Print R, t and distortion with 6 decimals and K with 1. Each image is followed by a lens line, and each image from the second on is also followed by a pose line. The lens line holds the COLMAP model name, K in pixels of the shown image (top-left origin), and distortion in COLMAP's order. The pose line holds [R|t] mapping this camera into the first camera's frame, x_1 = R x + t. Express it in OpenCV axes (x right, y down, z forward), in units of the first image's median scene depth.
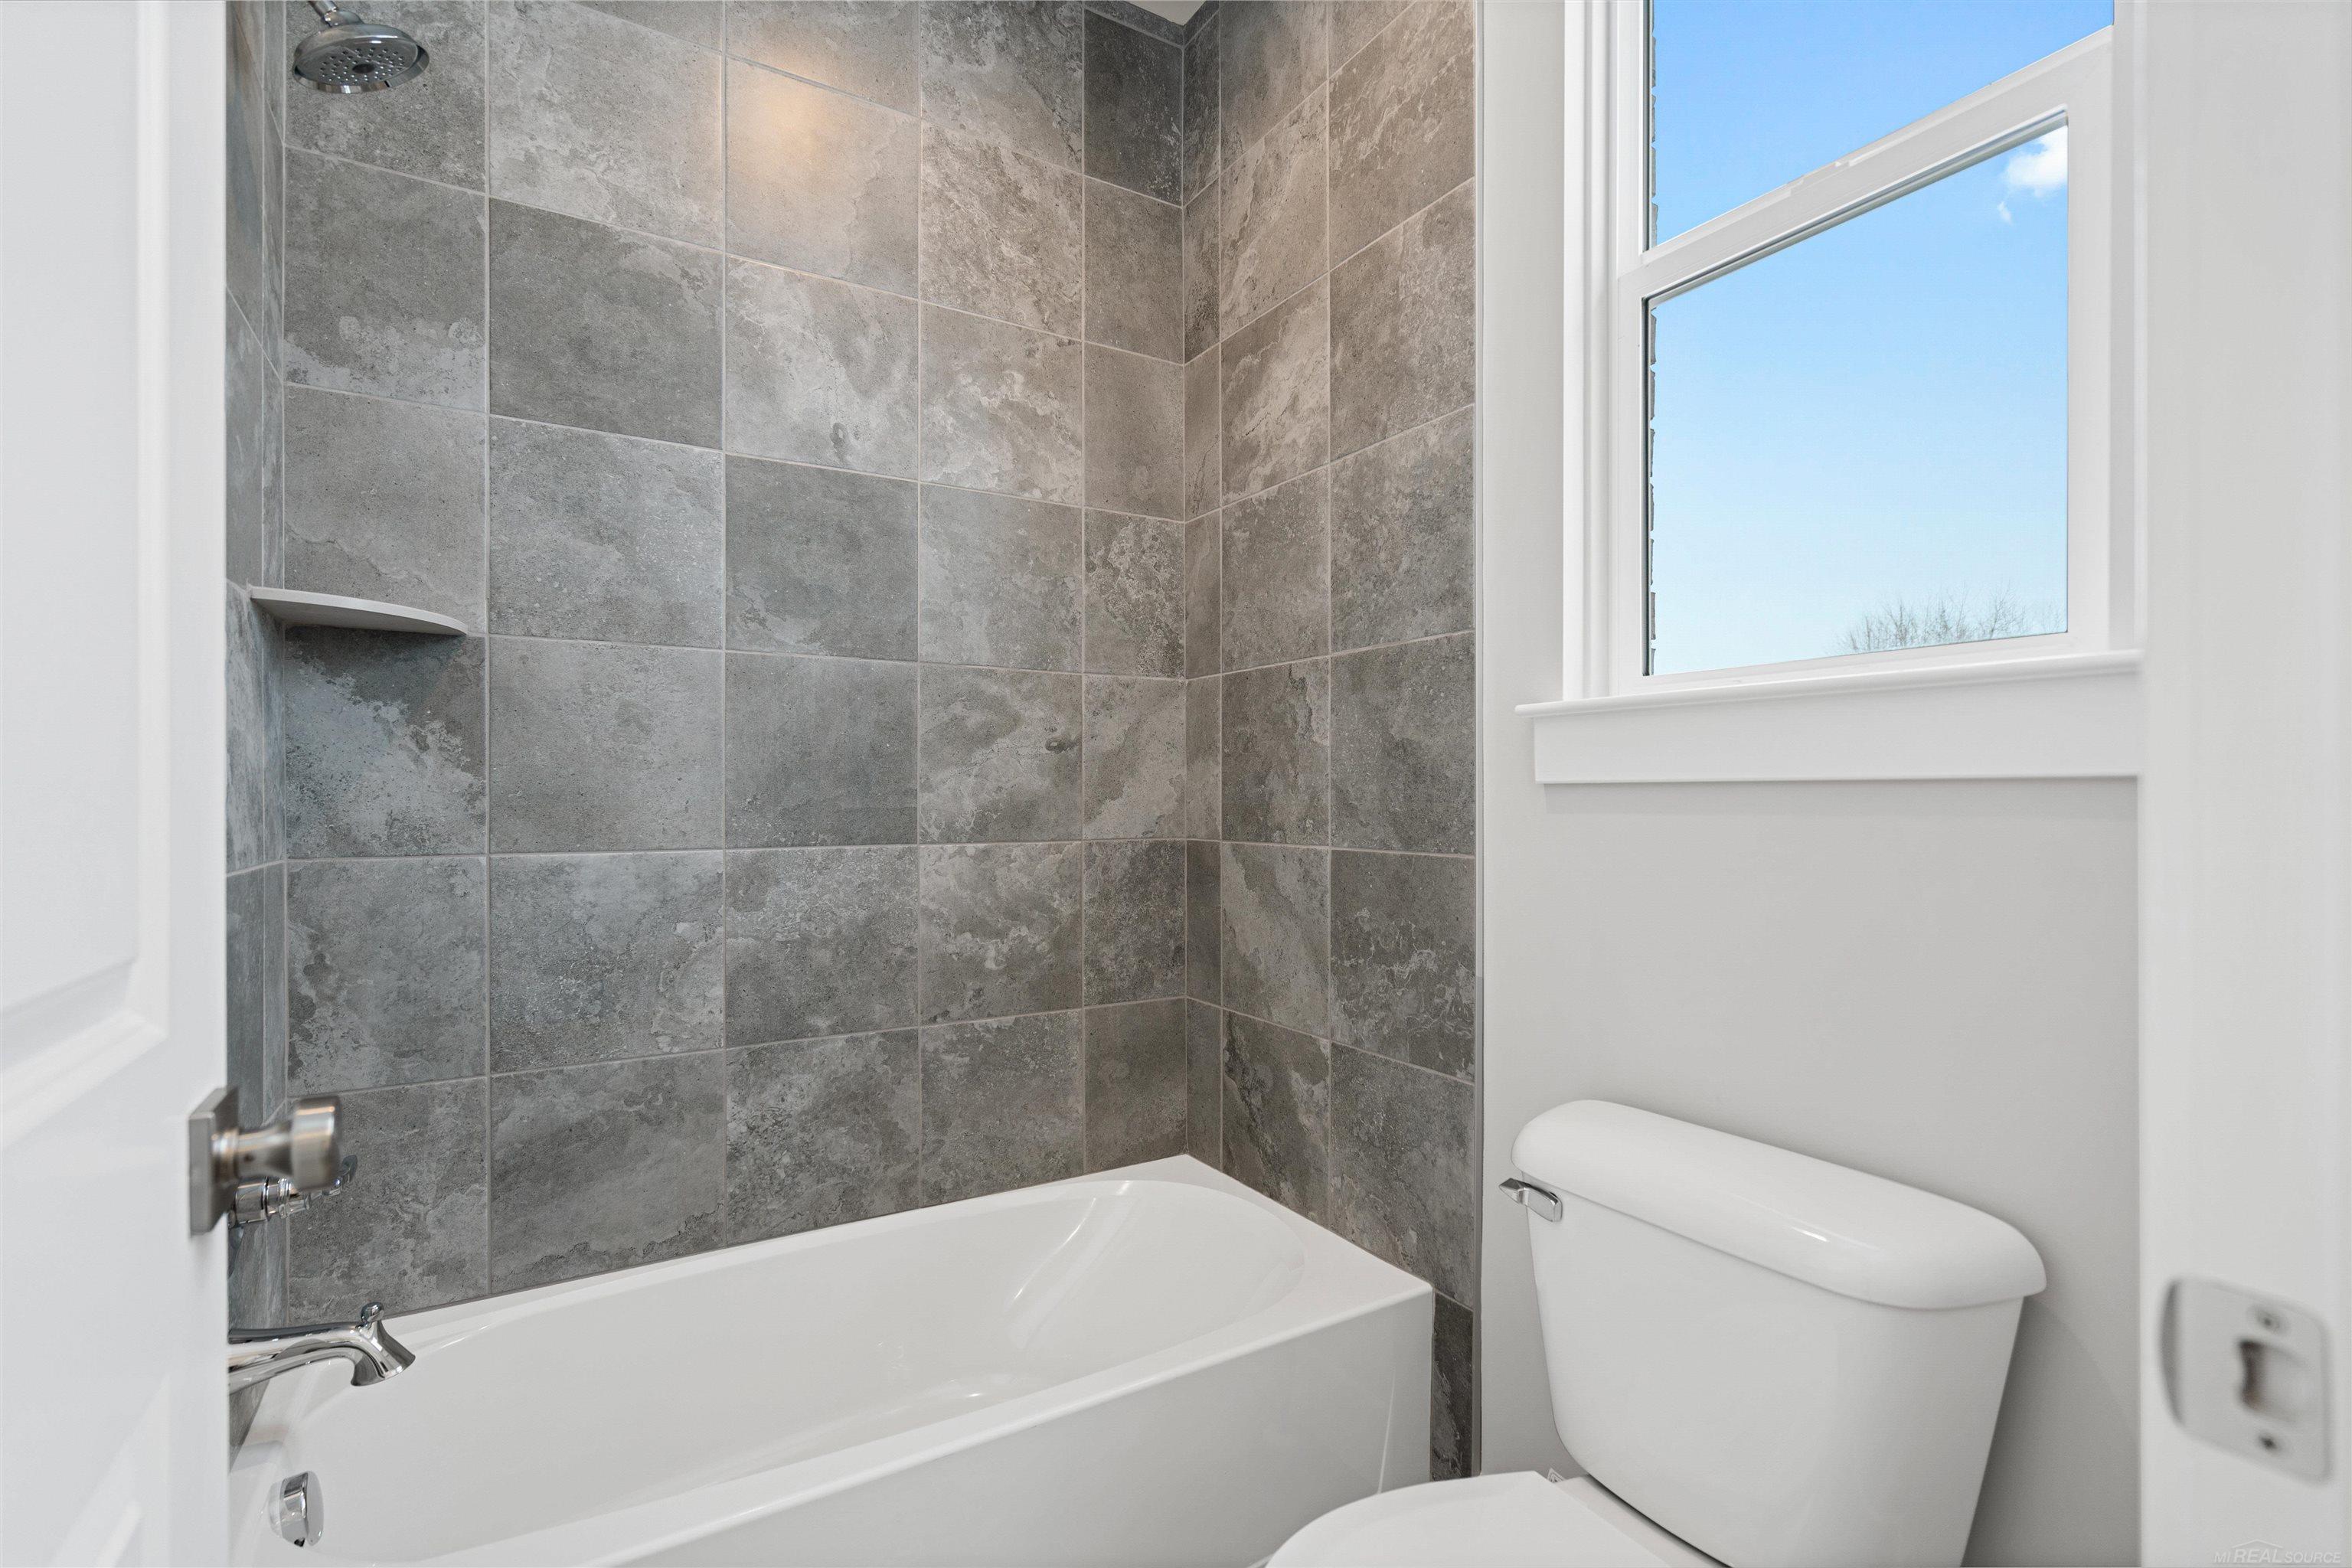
lens RADIAL K [[1060.5, 0, 1163.4], [0, 1060.5, 801.7], [0, 0, 1]] dist [-0.000229, -0.000399]
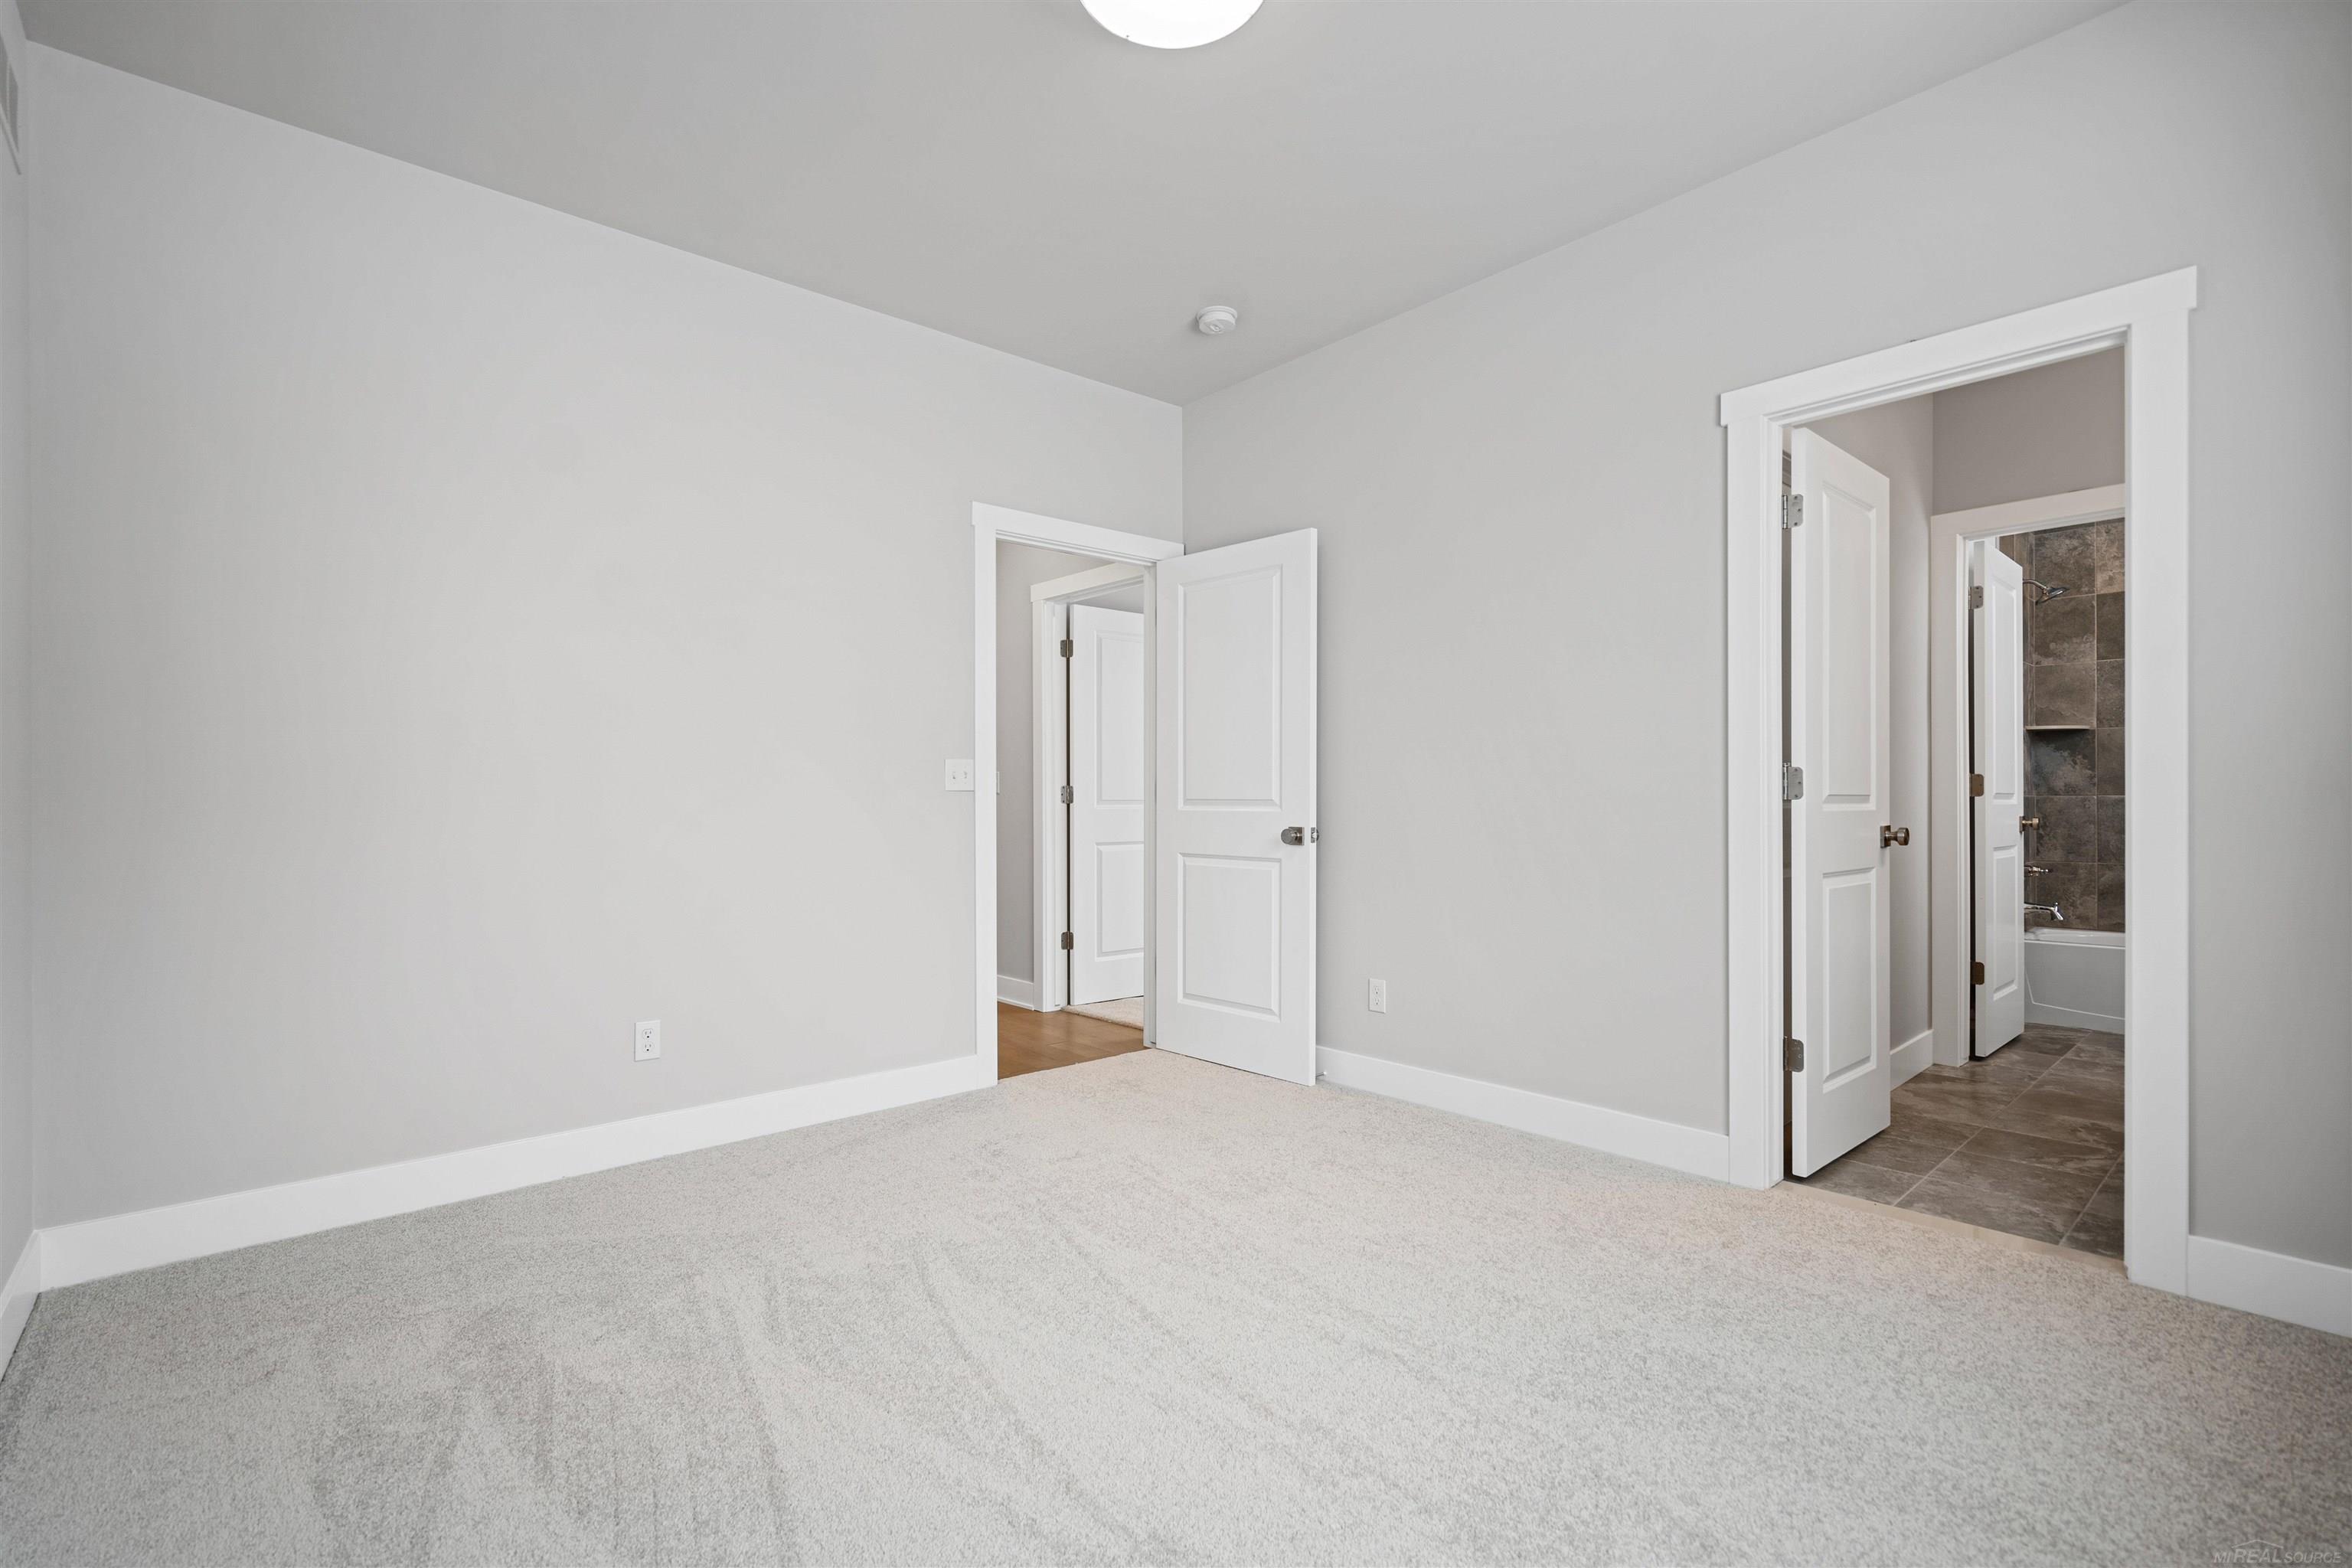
lens RADIAL K [[1060.5, 0, 1171.6], [0, 1060.5, 788.2], [0, 0, 1]] dist [-0.000229, -0.000399]
pose [[0.183504, 0.001221, -0.983018, 2.137552], [0.003661, 0.999991, 0.001926, 0.011100], [0.983012, -0.003952, 0.183498, -2.503635]]
